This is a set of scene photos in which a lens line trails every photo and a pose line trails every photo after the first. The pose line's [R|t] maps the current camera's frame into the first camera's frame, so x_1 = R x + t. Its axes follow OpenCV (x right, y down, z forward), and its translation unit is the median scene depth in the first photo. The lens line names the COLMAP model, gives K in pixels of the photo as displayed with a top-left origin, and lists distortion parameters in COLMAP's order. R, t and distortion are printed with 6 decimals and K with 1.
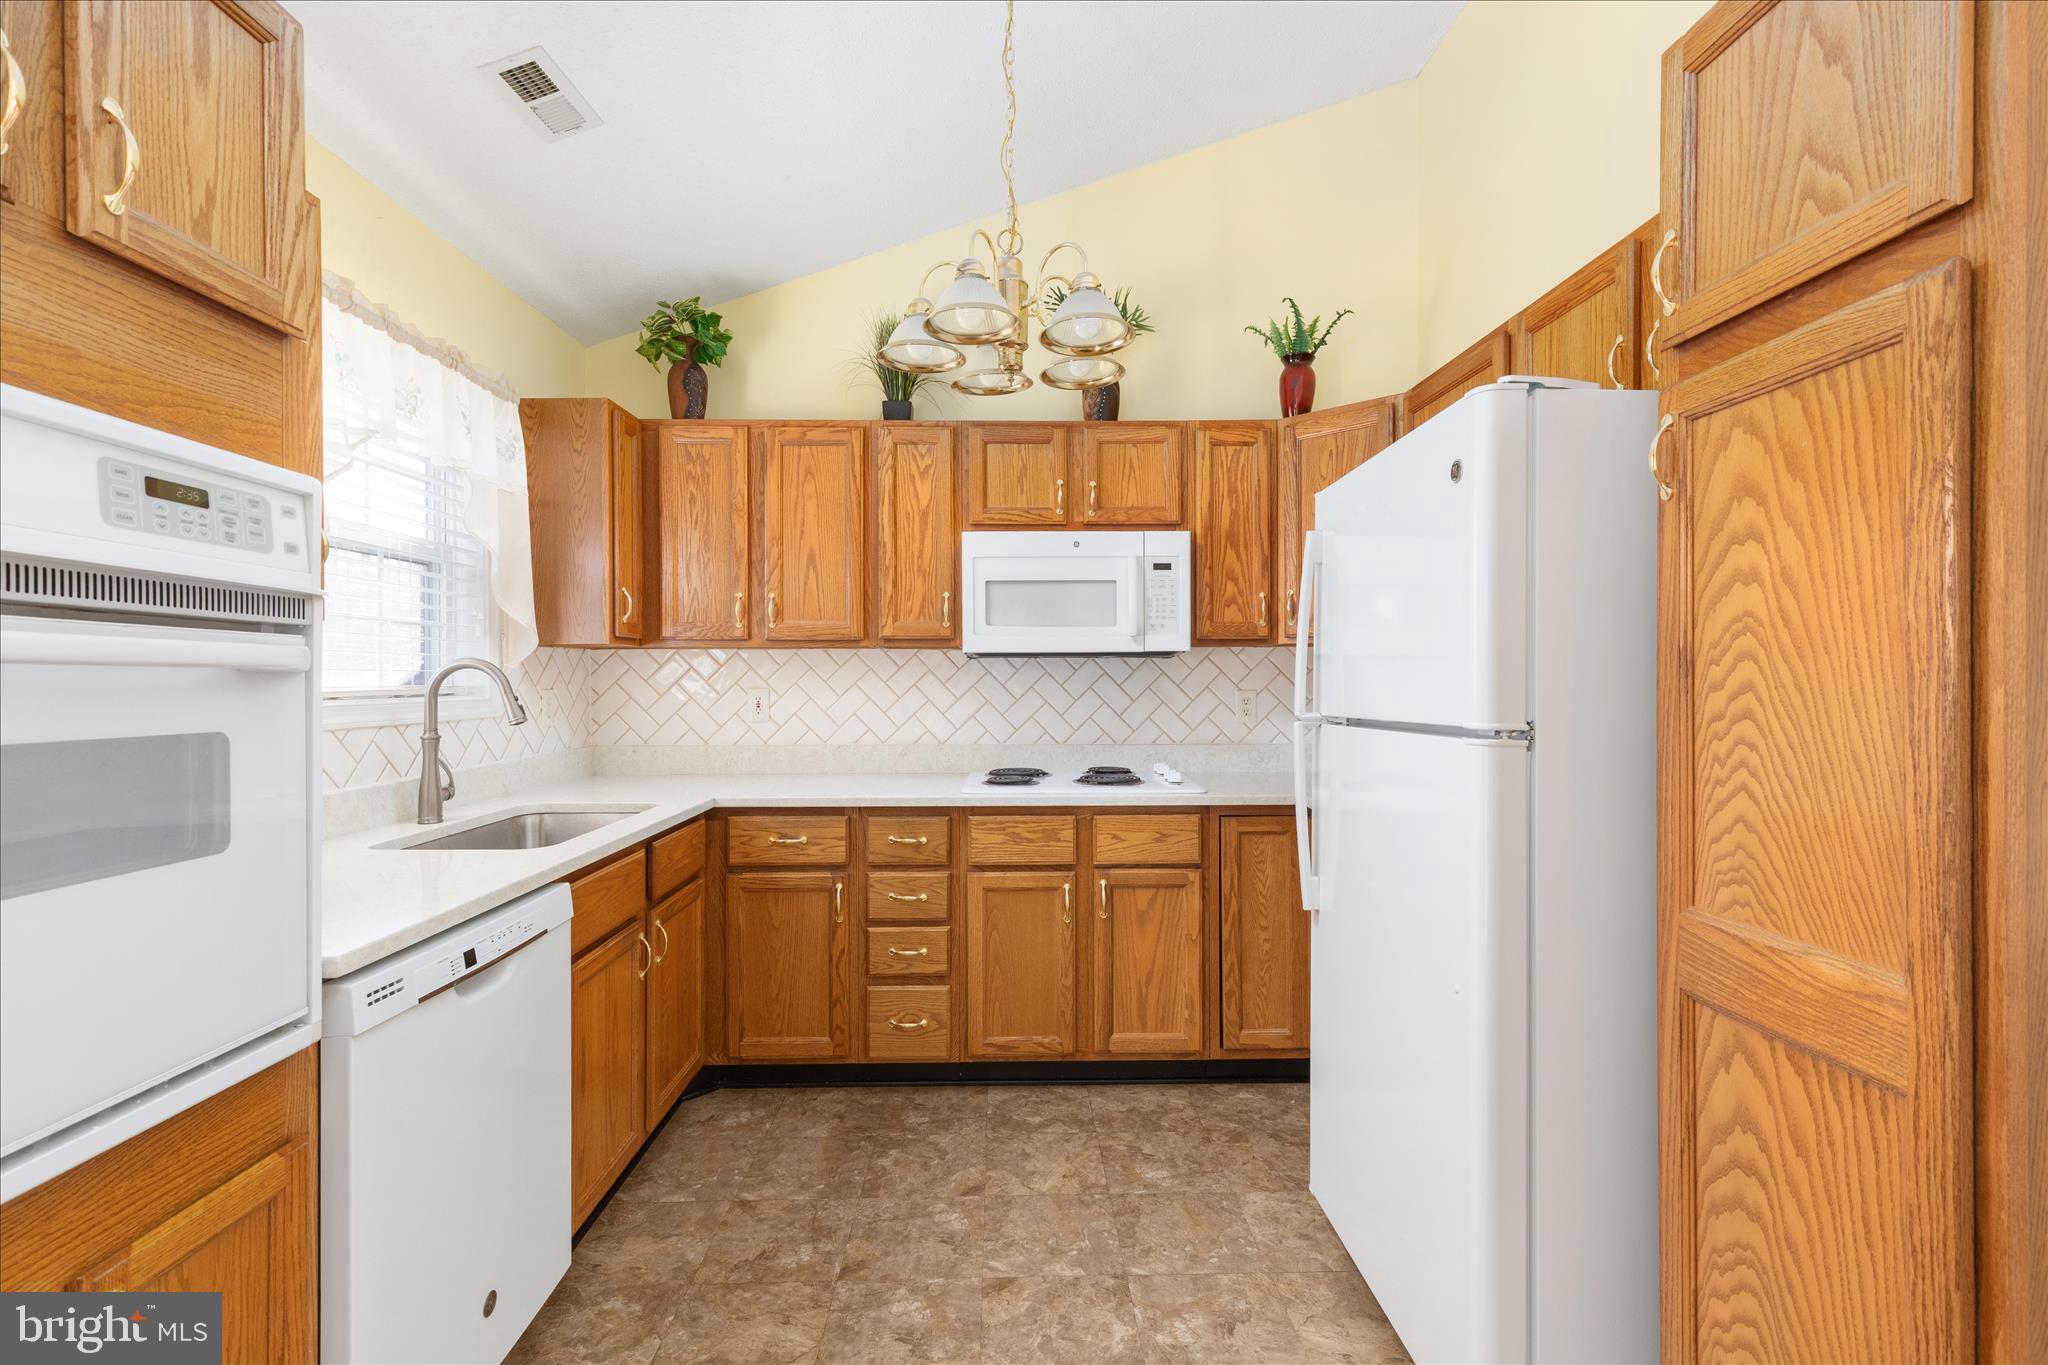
lens RADIAL K [[923.5, 0, 1026.9], [0, 923.5, 676.5], [0, 0, 1]] dist [0.002195, -0.000076]
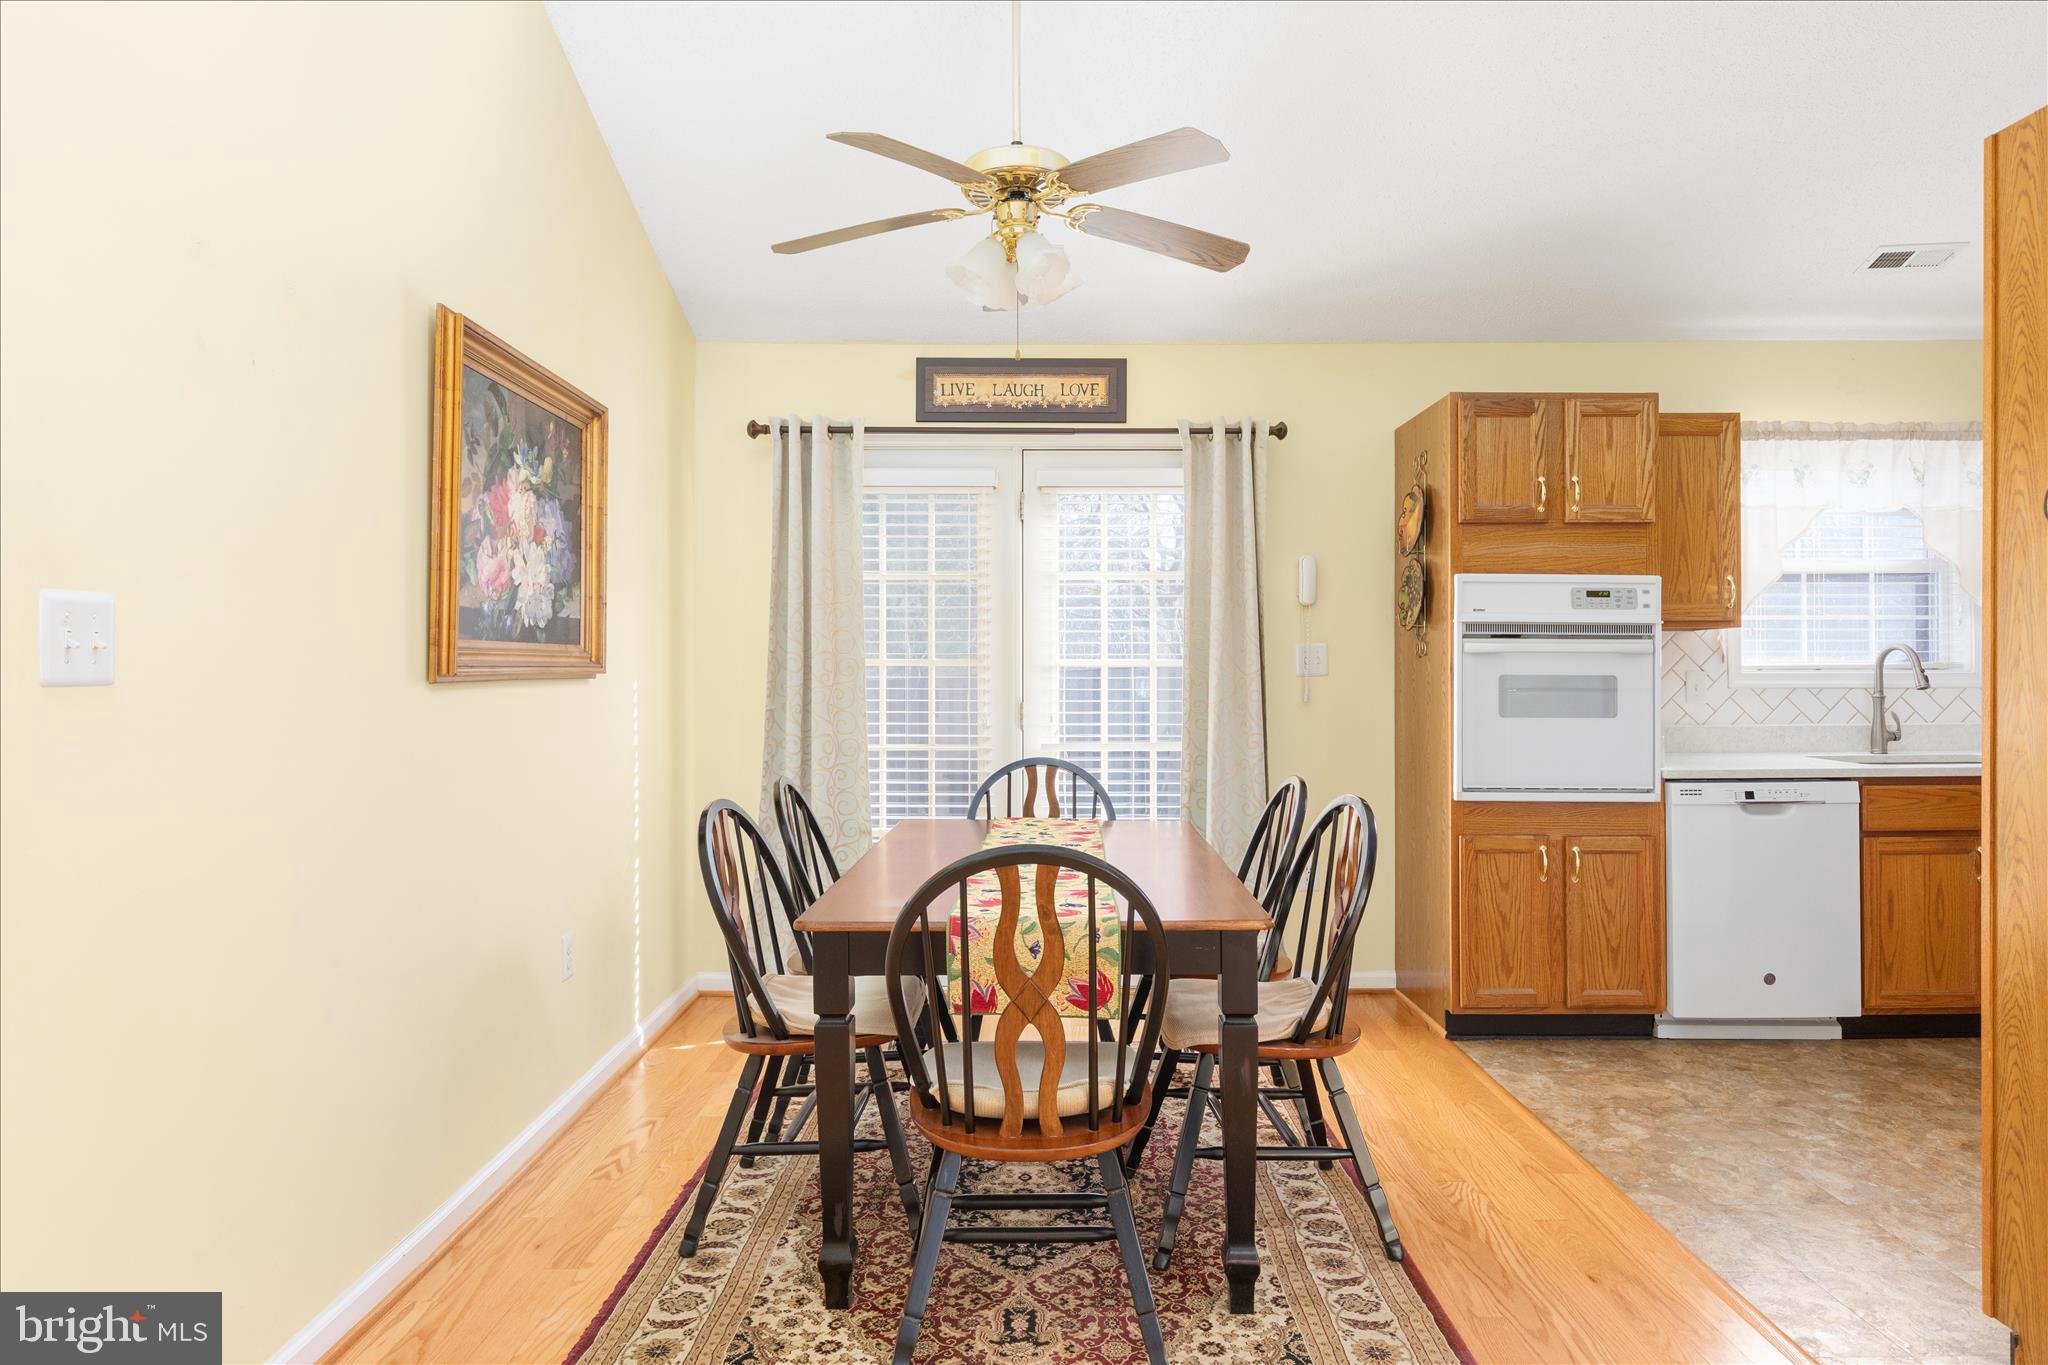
lens RADIAL K [[1201.5, 0, 1028.2], [0, 1201.5, 666.8], [0, 0, 1]] dist [0.001922, 0.000528]
pose [[-0.014957, 0.001581, -0.999887, 1.086464], [0.002896, 0.999995, 0.001537, 0.008786], [0.999884, -0.002872, -0.014961, -0.282868]]
